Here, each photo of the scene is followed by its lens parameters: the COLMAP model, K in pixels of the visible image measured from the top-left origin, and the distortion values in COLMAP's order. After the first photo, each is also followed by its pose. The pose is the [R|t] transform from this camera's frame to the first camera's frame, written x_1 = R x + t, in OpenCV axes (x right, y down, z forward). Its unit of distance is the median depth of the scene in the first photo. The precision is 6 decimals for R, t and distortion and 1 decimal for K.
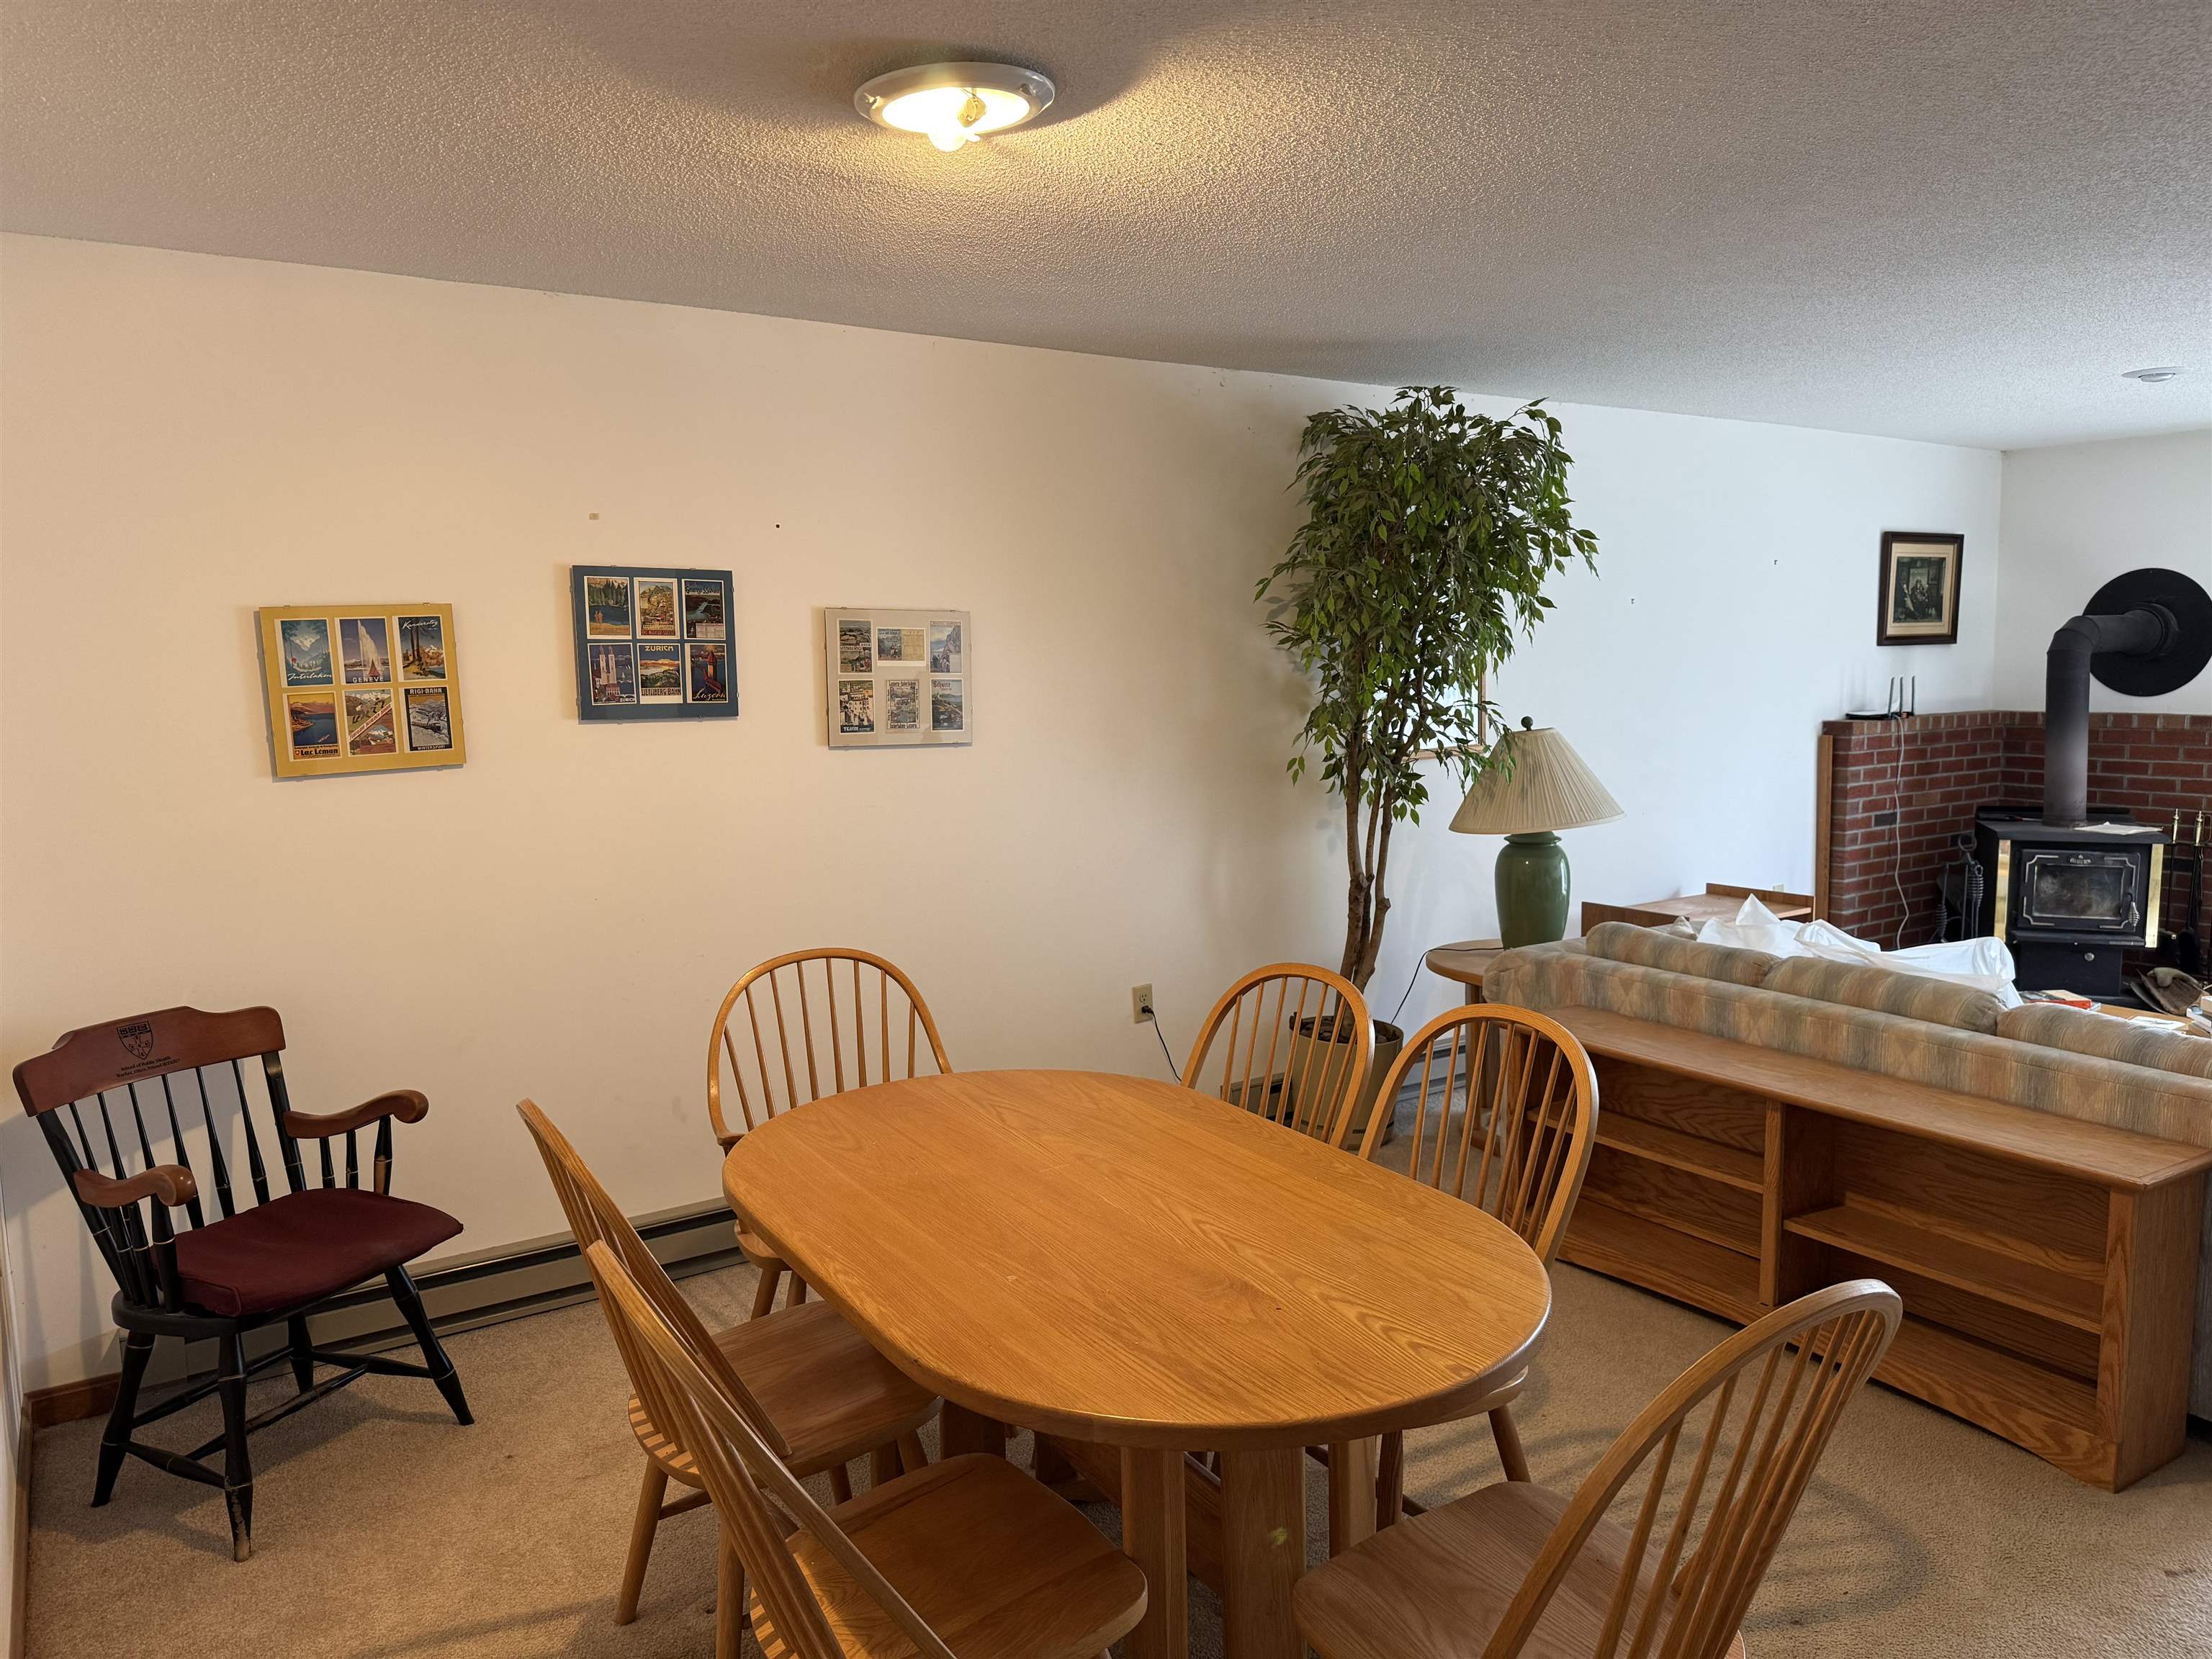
lens RADIAL K [[1537.4, 0, 1106.0], [0, 1537.4, 829.5], [0, 0, 1]] dist [0.005731, -0.021338]
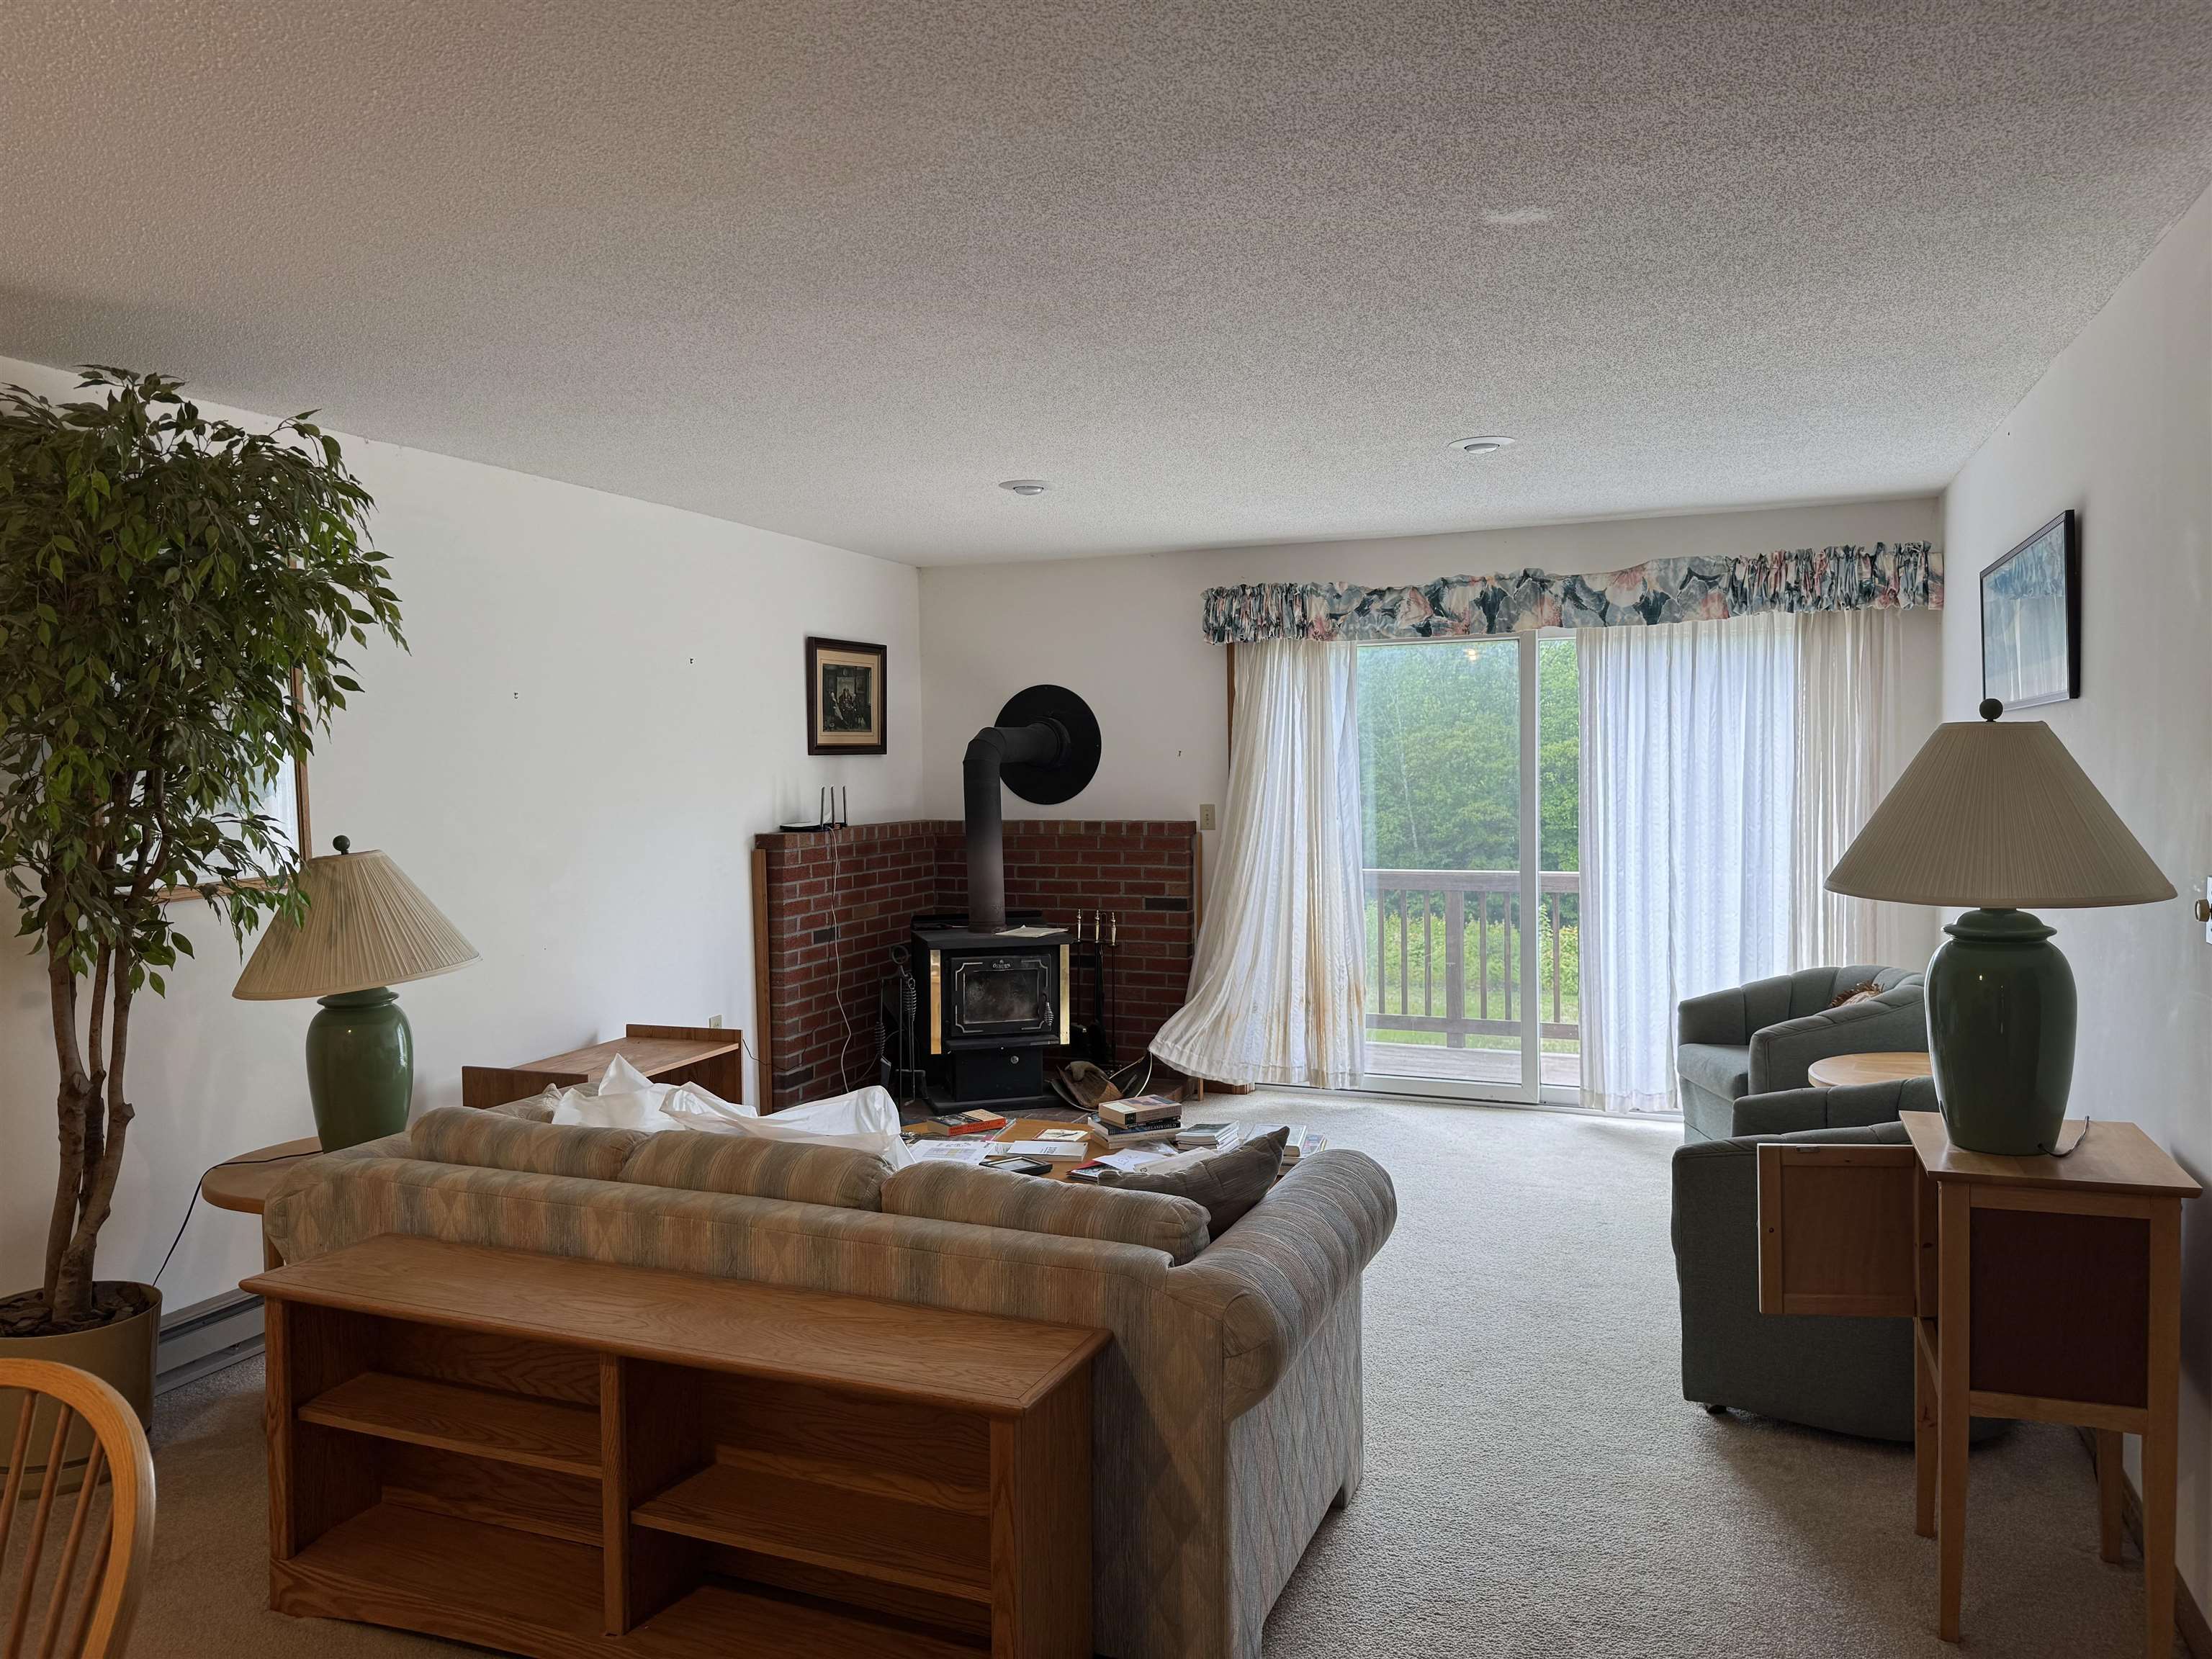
lens RADIAL K [[1519.6, 0, 1106.0], [0, 1519.6, 829.5], [0, 0, 1]] dist [0.149486, -0.316266]
pose [[0.817311, -0.019278, 0.575874, 0.112178], [0.063154, 0.996416, -0.056275, -0.008281], [-0.572726, 0.082363, 0.815599, 0.130099]]
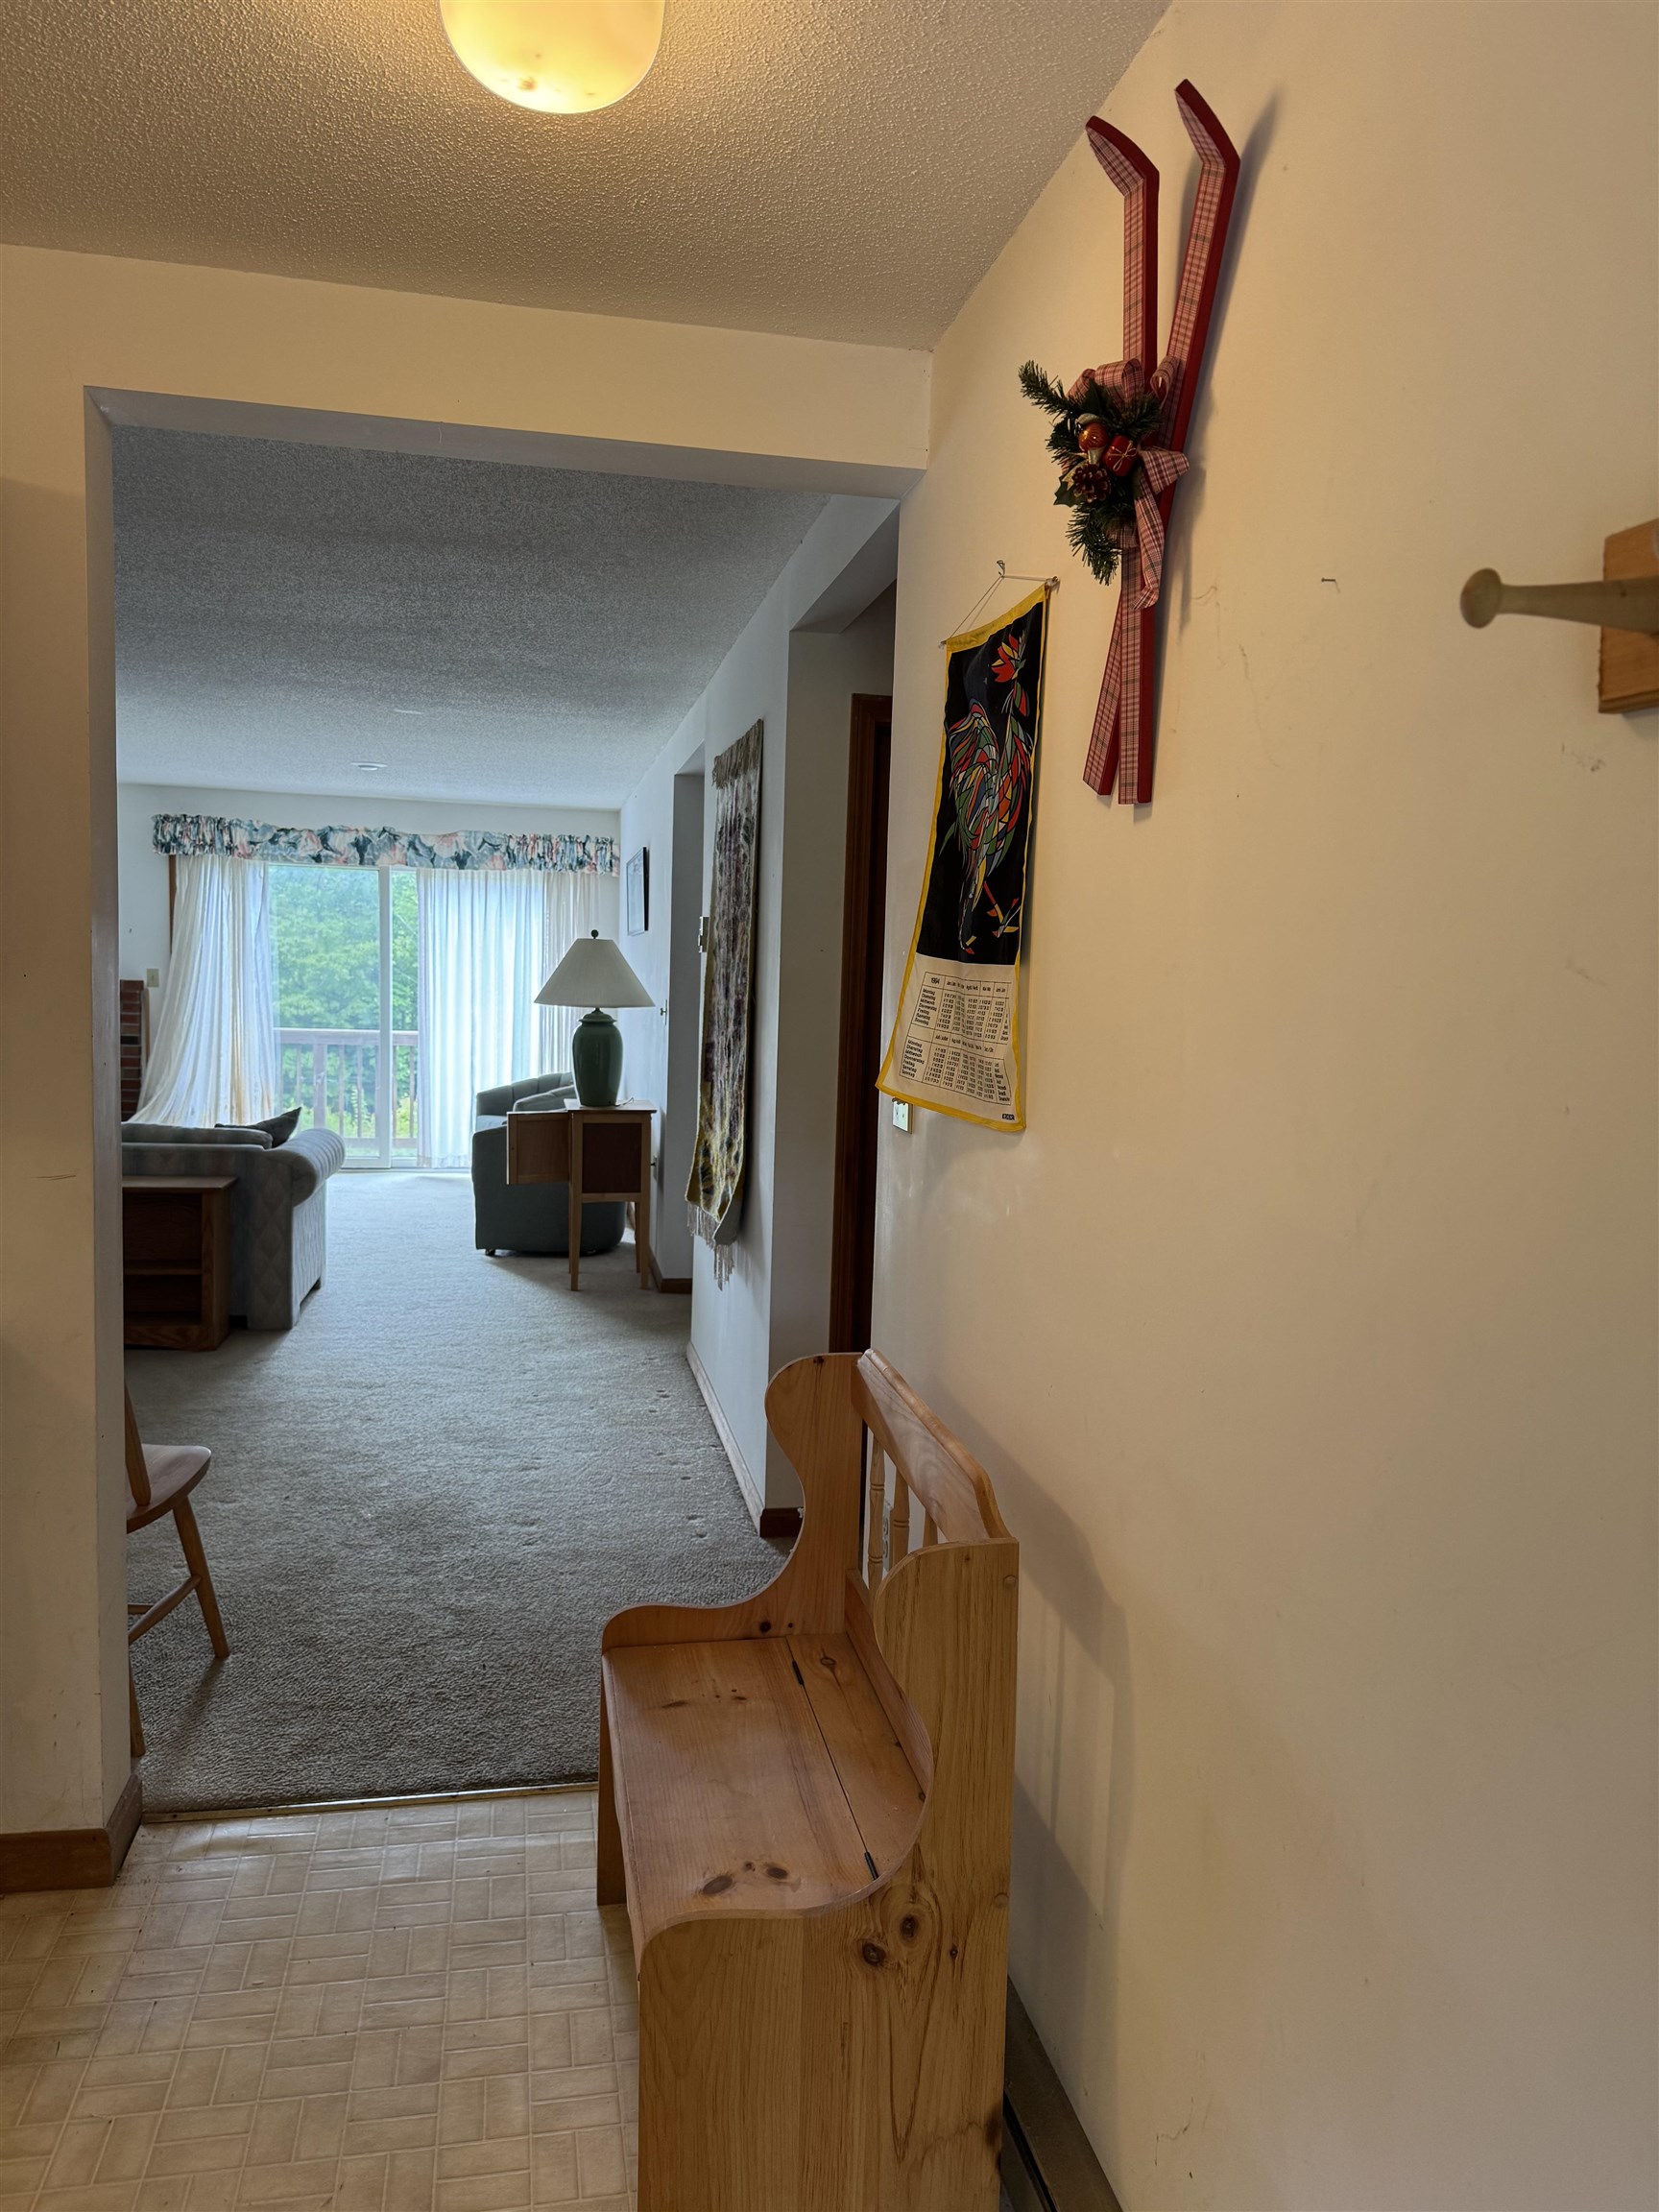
lens RADIAL K [[1541.1, 0, 829.5], [0, 1541.1, 1106.0], [0, 0, 1]] dist [0.154338, -0.252666]
pose [[0.371827, -0.051351, 0.926881, -0.407879], [0.063923, 0.997515, 0.029621, 0.050471], [-0.926099, 0.048236, 0.374185, -0.227867]]
